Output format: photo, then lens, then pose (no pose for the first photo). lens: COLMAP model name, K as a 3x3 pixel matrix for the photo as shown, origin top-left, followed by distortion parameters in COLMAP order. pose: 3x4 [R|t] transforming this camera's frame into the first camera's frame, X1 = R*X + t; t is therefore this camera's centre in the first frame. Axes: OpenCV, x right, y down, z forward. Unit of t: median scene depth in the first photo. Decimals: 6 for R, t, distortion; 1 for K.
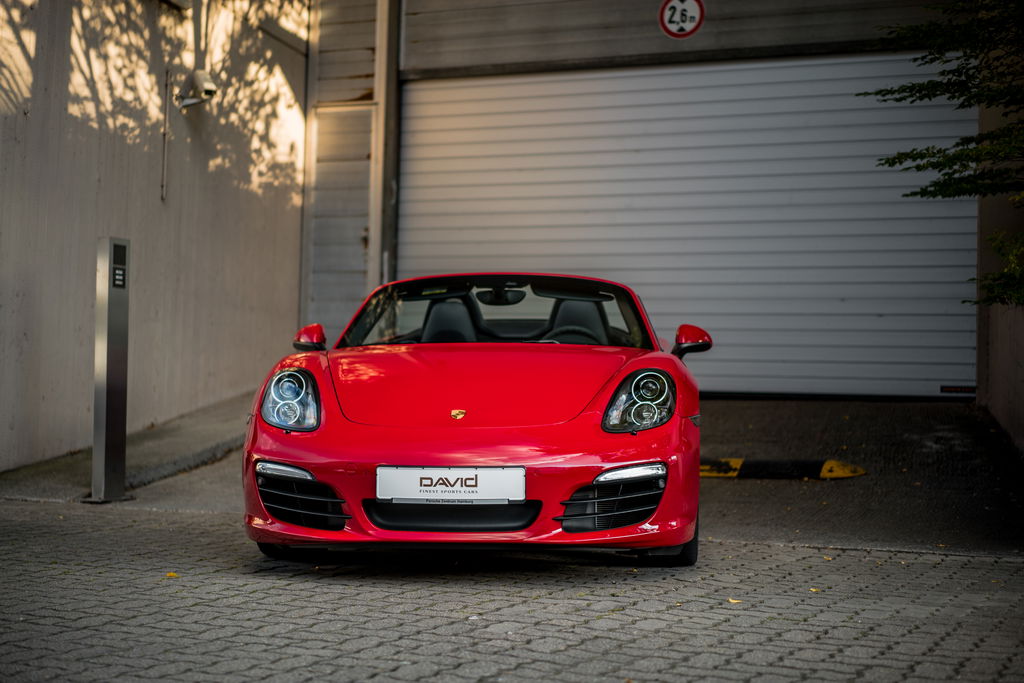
lens RADIAL K [[1587.2, 0, 512.0], [0, 1587.2, 341.5], [0, 0, 1]] dist [0.118063, -0.901889]
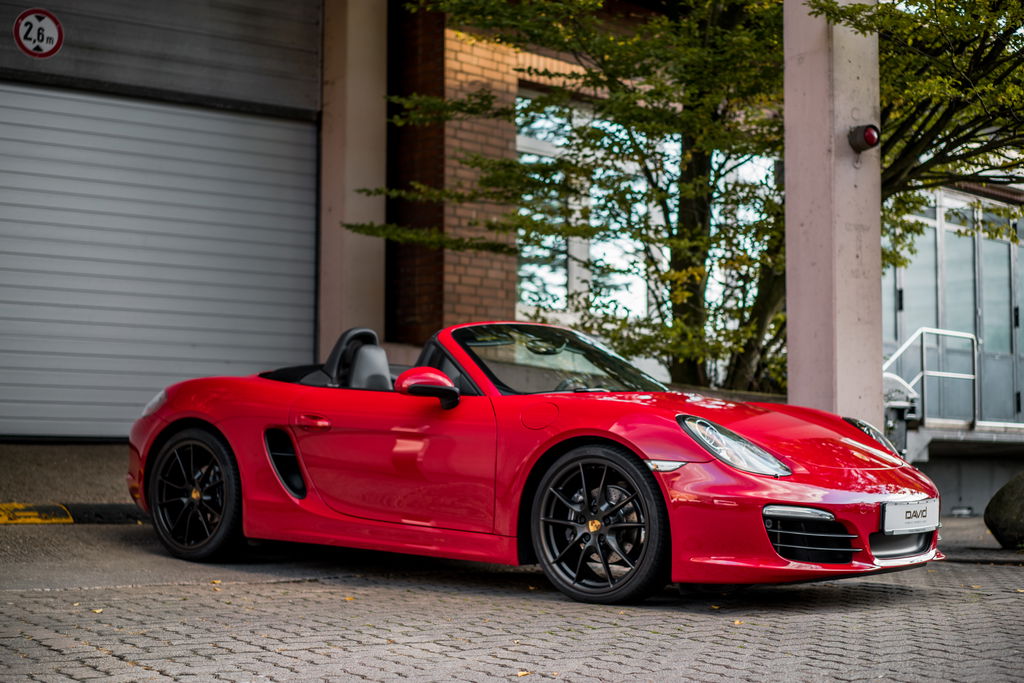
lens RADIAL K [[1587.2, 0, 512.0], [0, 1587.2, 341.5], [0, 0, 1]] dist [0.118063, -0.901889]
pose [[0.554870, 0.043763, 0.830785, -0.506701], [-0.022646, 0.999040, -0.037501, 0.004841], [-0.831629, 0.001994, 0.555328, 0.249695]]
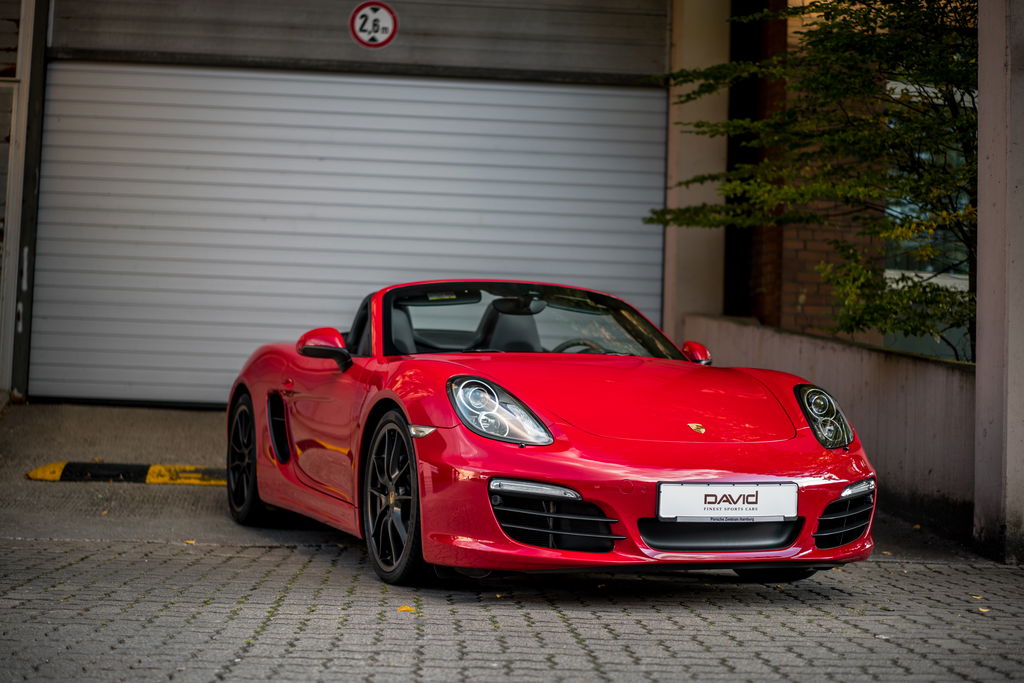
lens RADIAL K [[1587.2, 0, 512.0], [0, 1587.2, 341.5], [0, 0, 1]] dist [0.118063, -0.901889]
pose [[0.893856, 0.033300, 0.447116, -0.249321], [-0.027559, 0.999433, -0.019340, 0.006704], [-0.447506, 0.004966, 0.894267, 0.085404]]
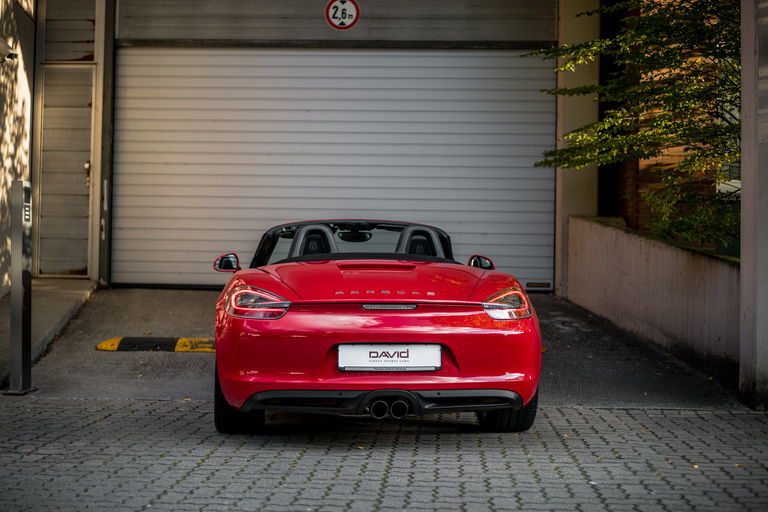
lens RADIAL K [[1190.4, 0, 384.0], [0, 1190.4, 256.0], [0, 0, 1]] dist [0.118063, -0.901889]
pose [[0.938543, -0.004573, 0.345131, -0.215451], [-0.004572, 0.999660, 0.025678, -0.022440], [-0.345131, -0.025677, 0.938203, 0.018010]]
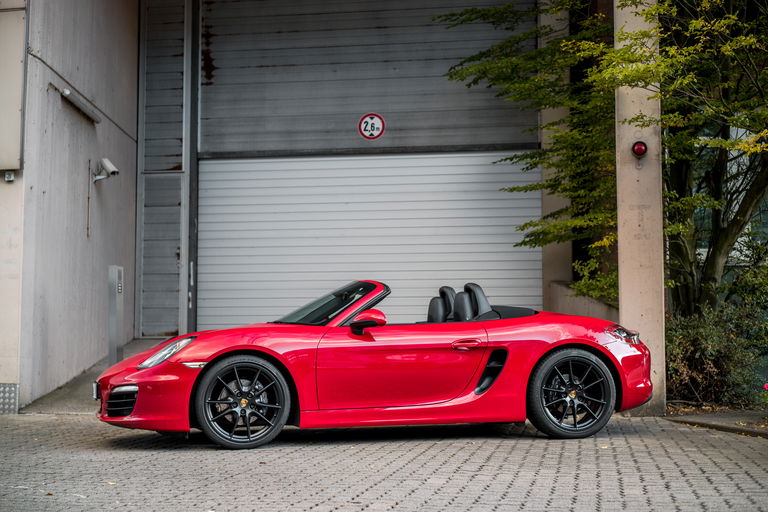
lens RADIAL K [[1190.4, 0, 384.0], [0, 1190.4, 256.0], [0, 0, 1]] dist [0.118063, -0.901889]
pose [[0.969214, -0.009111, 0.246051, -0.203971], [0.018338, 0.999211, -0.035234, -0.016139], [-0.245536, 0.038661, 0.968616, -0.267610]]
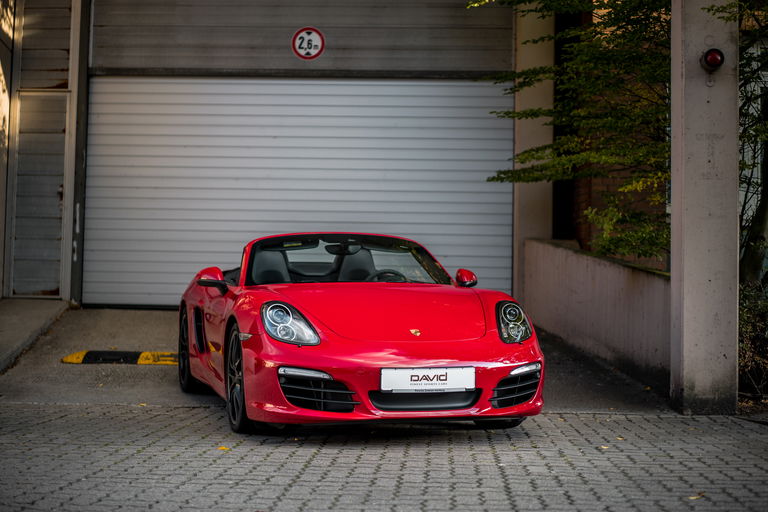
lens RADIAL K [[1190.4, 0, 384.0], [0, 1190.4, 256.0], [0, 0, 1]] dist [0.118063, -0.901889]
pose [[0.935924, 0.008911, 0.352089, -0.203979], [-0.007036, 0.999953, -0.006604, -0.008509], [-0.352131, 0.003704, 0.935943, -0.021799]]
